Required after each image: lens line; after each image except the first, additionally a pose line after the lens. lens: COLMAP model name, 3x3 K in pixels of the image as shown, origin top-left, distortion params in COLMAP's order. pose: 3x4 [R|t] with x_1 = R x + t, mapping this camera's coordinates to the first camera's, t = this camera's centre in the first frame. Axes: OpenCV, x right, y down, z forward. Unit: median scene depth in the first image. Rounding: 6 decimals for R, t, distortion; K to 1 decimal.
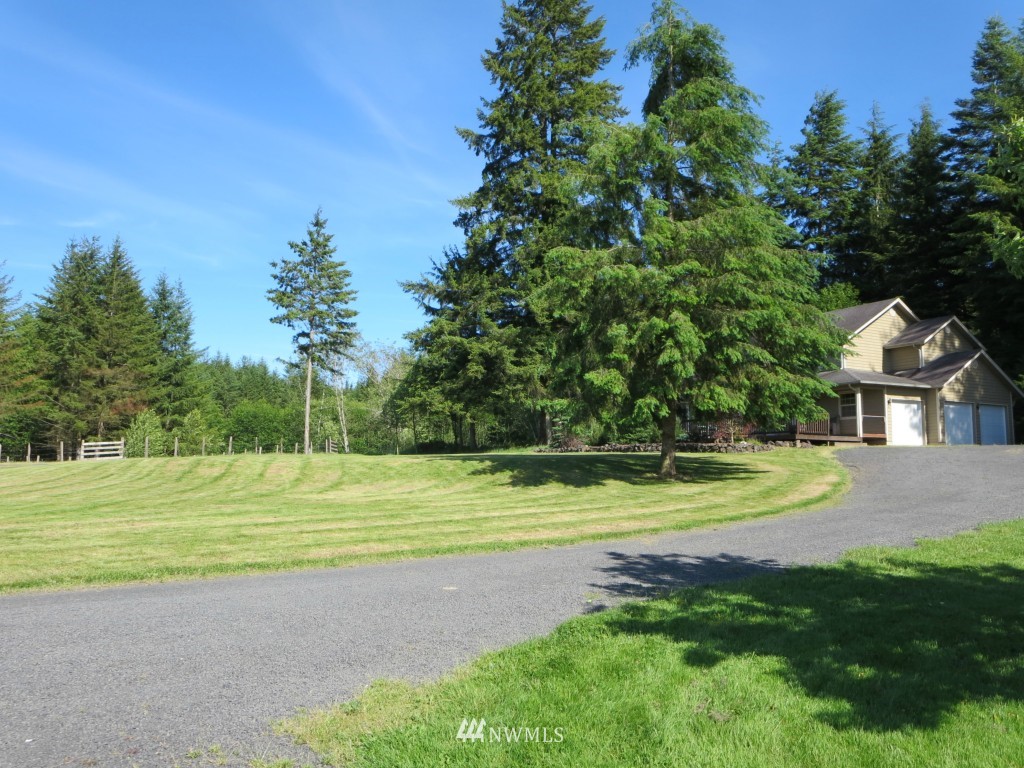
lens RADIAL K [[740.7, 0, 512.0], [0, 740.7, 384.0], [0, 0, 1]] dist [-0.024232, -0.001403]
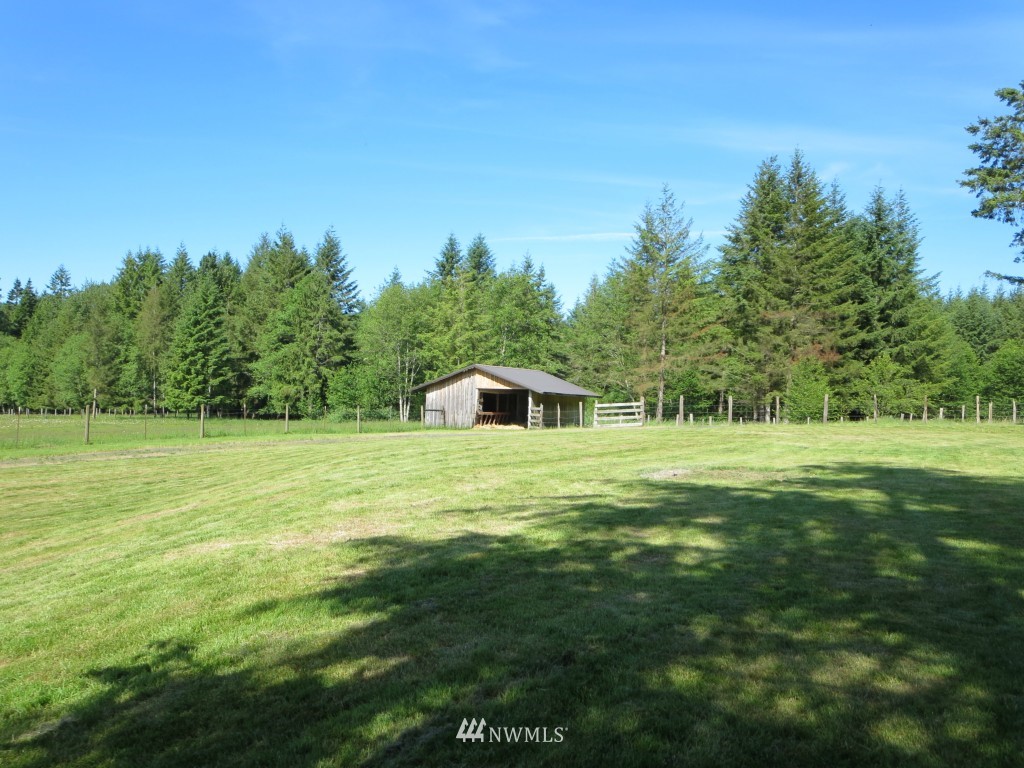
lens RADIAL K [[790.3, 0, 512.0], [0, 790.3, 384.0], [0, 0, 1]] dist [-0.029541, -0.003000]
pose [[0.540421, -0.006826, -0.841367, 0.033652], [0.062242, 0.997552, 0.031886, 0.014353], [0.839089, -0.069600, 0.539523, 0.251490]]
